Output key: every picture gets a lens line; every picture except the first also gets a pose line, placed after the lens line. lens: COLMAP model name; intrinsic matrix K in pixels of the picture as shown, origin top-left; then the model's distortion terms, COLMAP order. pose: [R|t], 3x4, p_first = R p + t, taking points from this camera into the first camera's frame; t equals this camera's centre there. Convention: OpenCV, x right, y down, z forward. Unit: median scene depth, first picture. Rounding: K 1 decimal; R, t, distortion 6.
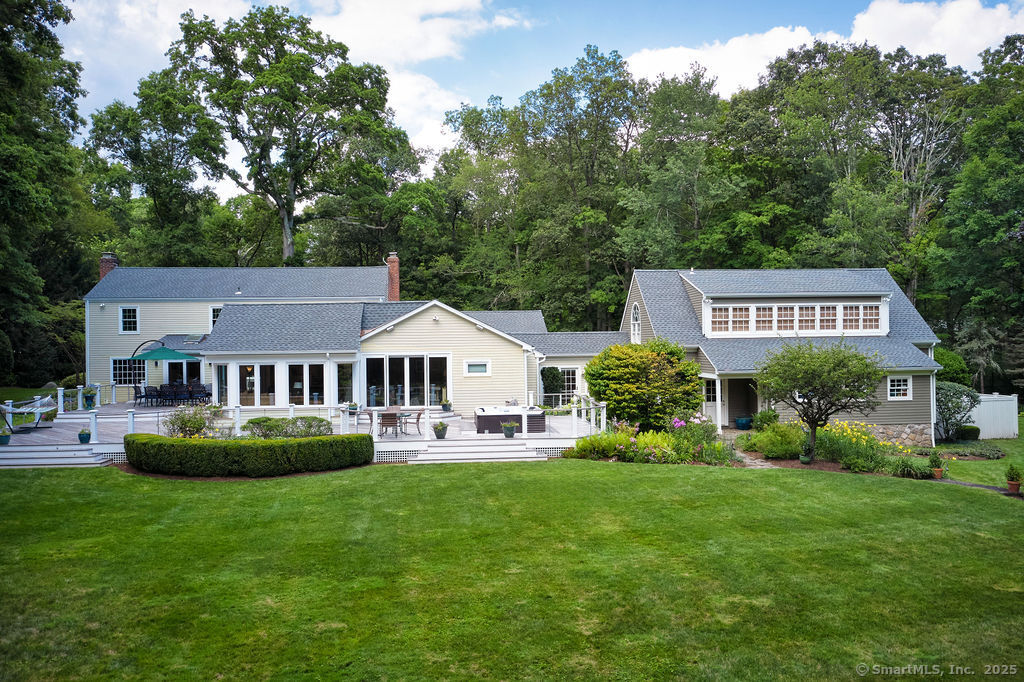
lens RADIAL K [[806.1, 0, 512.5], [0, 806.1, 342.6], [0, 0, 1]] dist [-0.025530, 0.001567]
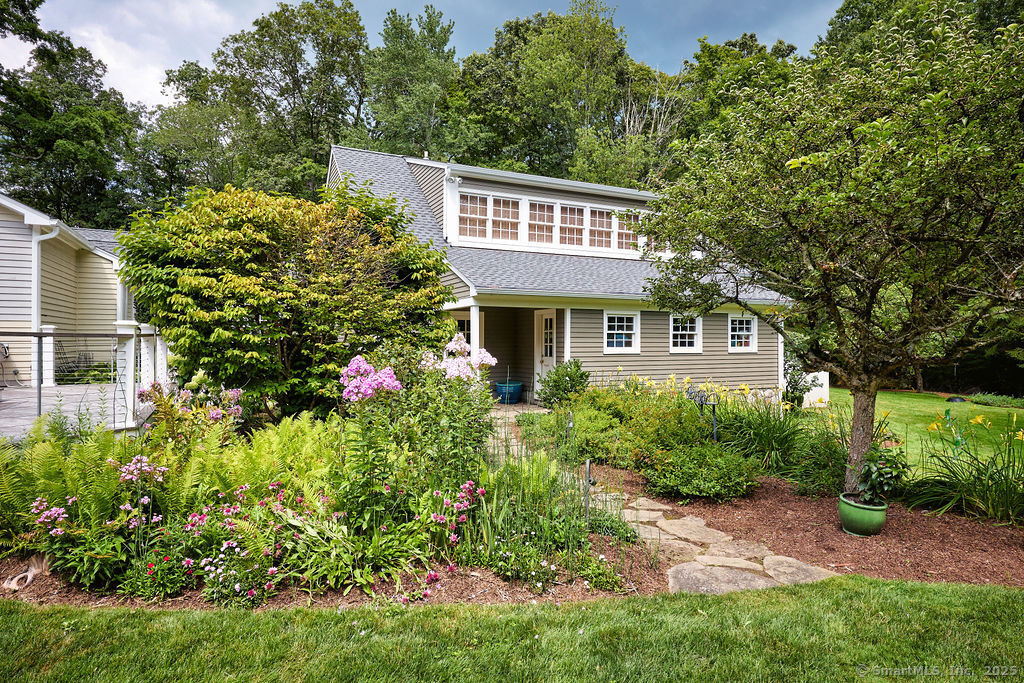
lens RADIAL K [[557.3, 0, 510.3], [0, 557.3, 343.6], [0, 0, 1]] dist [-0.012839, -0.005983]
pose [[0.928773, 0.014136, 0.370378, 0.137509], [-0.013902, 0.999898, -0.003301, 0.066300], [-0.370387, -0.002083, 0.928875, 0.627005]]
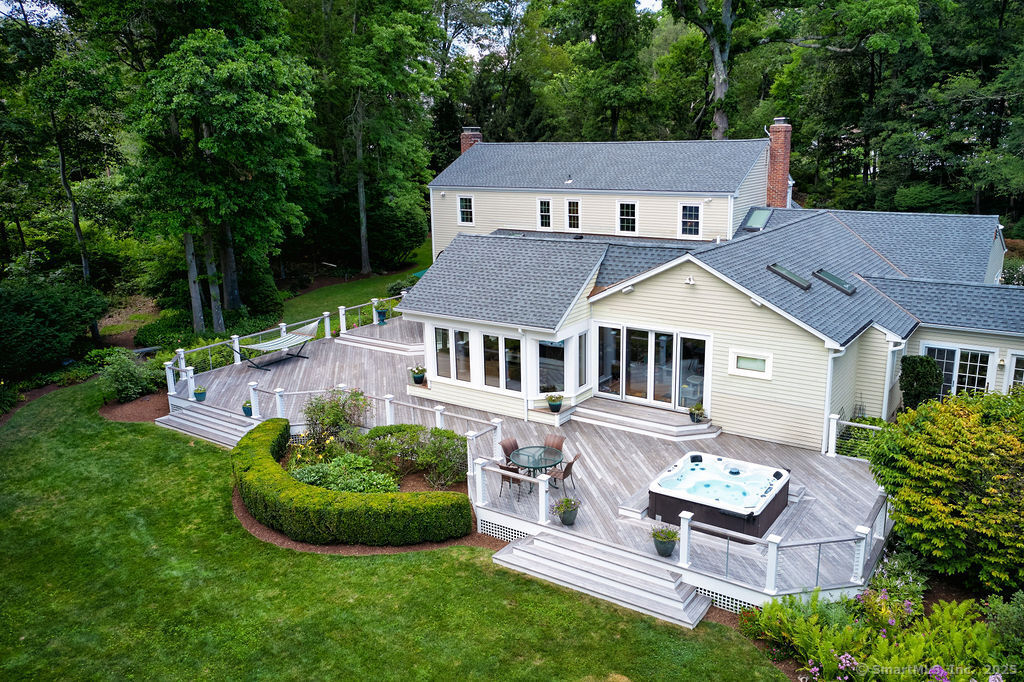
lens RADIAL K [[806.1, 0, 511.0], [0, 806.1, 337.4], [0, 0, 1]] dist [-0.025530, 0.001567]
pose [[0.765344, 0.149921, -0.625917, 0.199651], [0.011640, 0.969110, 0.246356, -0.142860], [0.643516, -0.195833, 0.739957, 0.408211]]
